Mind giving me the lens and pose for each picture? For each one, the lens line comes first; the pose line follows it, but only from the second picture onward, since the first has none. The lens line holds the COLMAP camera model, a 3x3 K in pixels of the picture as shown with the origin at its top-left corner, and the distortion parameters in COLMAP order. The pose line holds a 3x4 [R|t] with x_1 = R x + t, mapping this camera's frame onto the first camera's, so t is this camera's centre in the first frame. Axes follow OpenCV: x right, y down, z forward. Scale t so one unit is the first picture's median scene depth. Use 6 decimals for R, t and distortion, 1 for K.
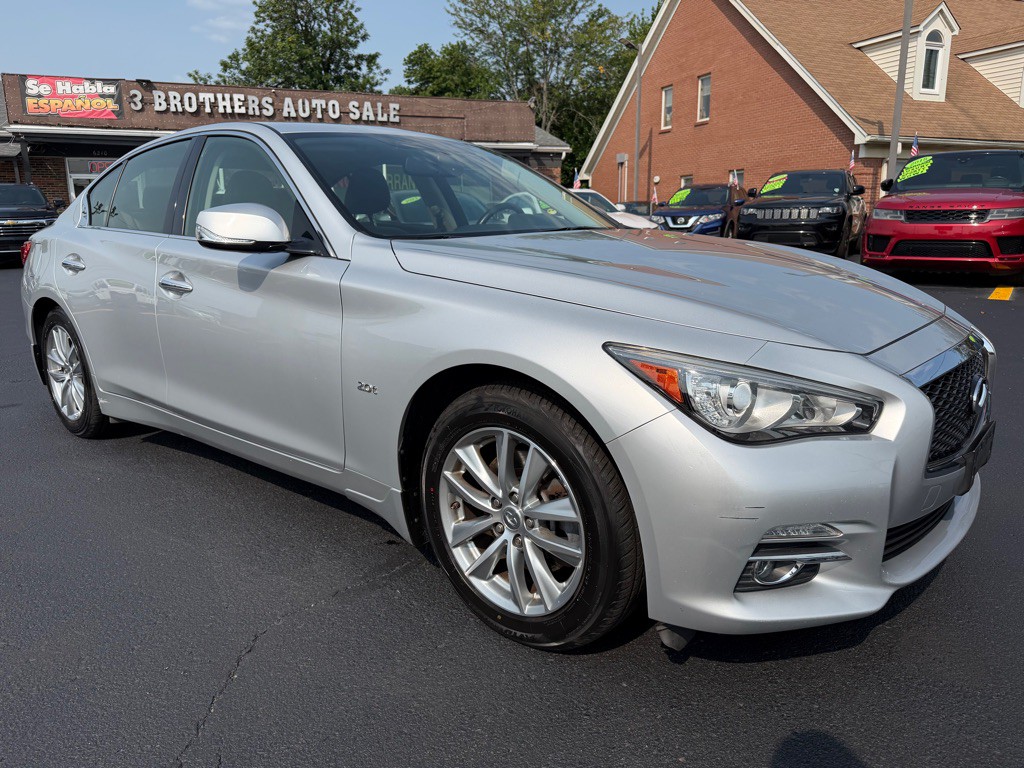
lens RADIAL K [[724.6, 0, 508.8], [0, 724.6, 387.3], [0, 0, 1]] dist [0.004328, -0.011542]
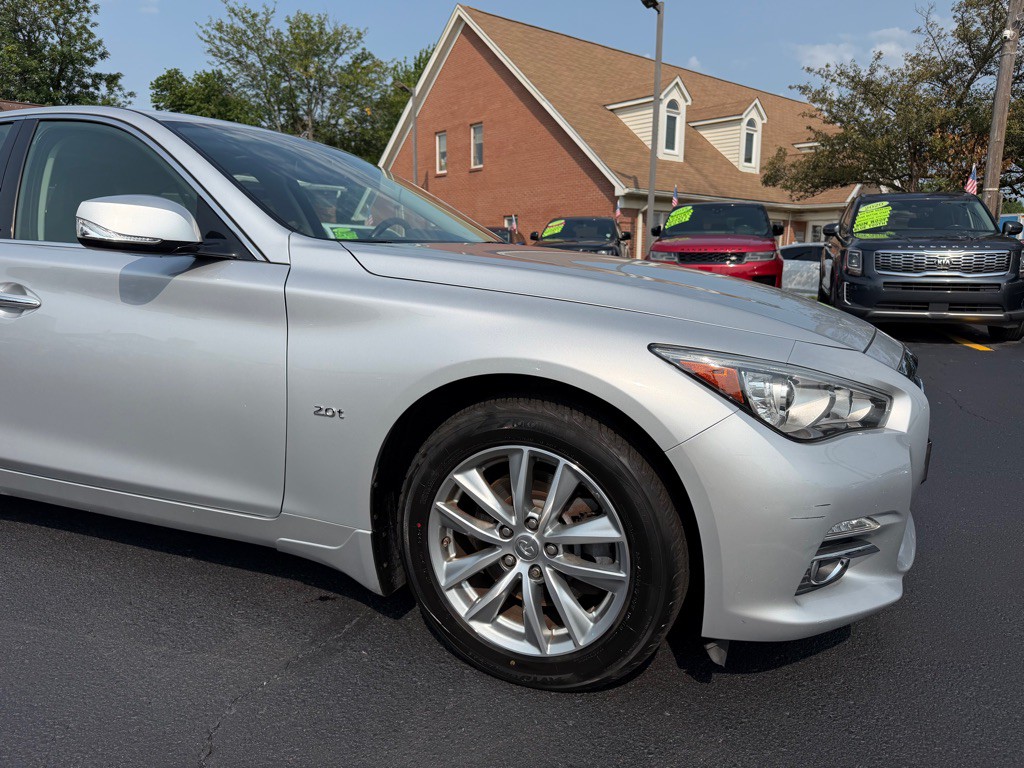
lens RADIAL K [[724.3, 0, 509.4], [0, 724.3, 392.6], [0, 0, 1]] dist [0.028106, -0.041547]
pose [[0.950597, -0.035886, 0.308348, -0.033759], [0.051145, 0.997827, -0.041546, 0.003125], [-0.306187, 0.055264, 0.950366, 0.017321]]
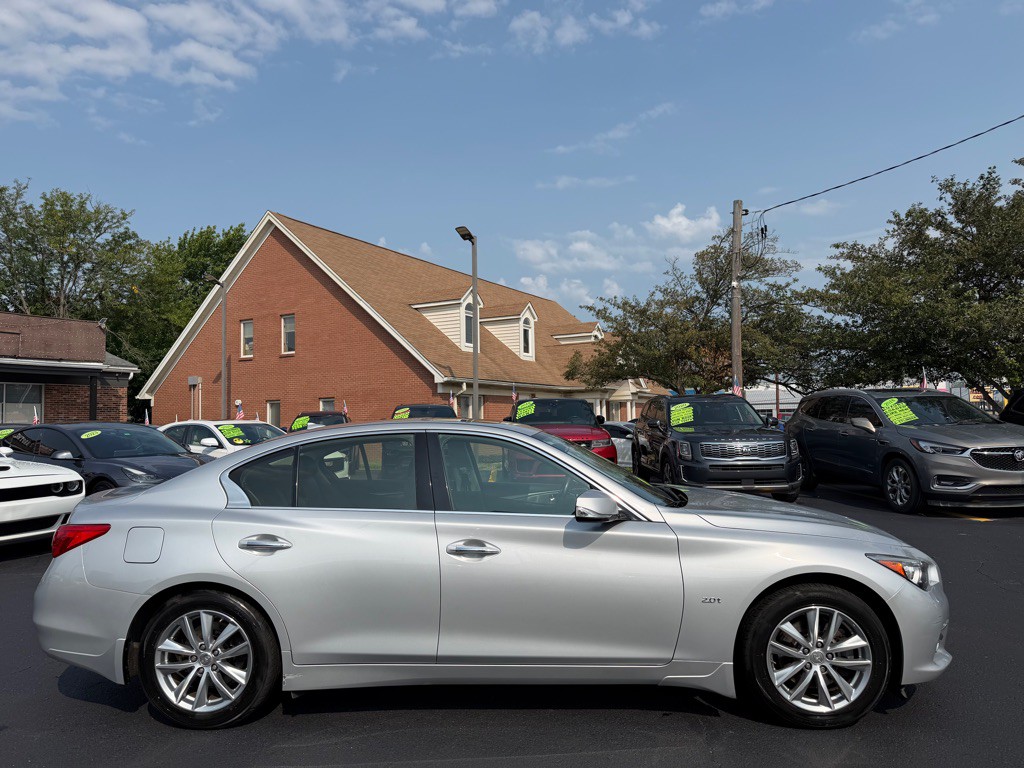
lens RADIAL K [[712.2, 0, 512.0], [0, 712.2, 384.0], [0, 0, 1]] dist [0.109300, -0.178203]
pose [[0.787370, 0.032695, 0.615613, -0.211164], [0.147220, 0.959728, -0.239266, -0.019375], [-0.598644, 0.279021, 0.750848, -0.014498]]
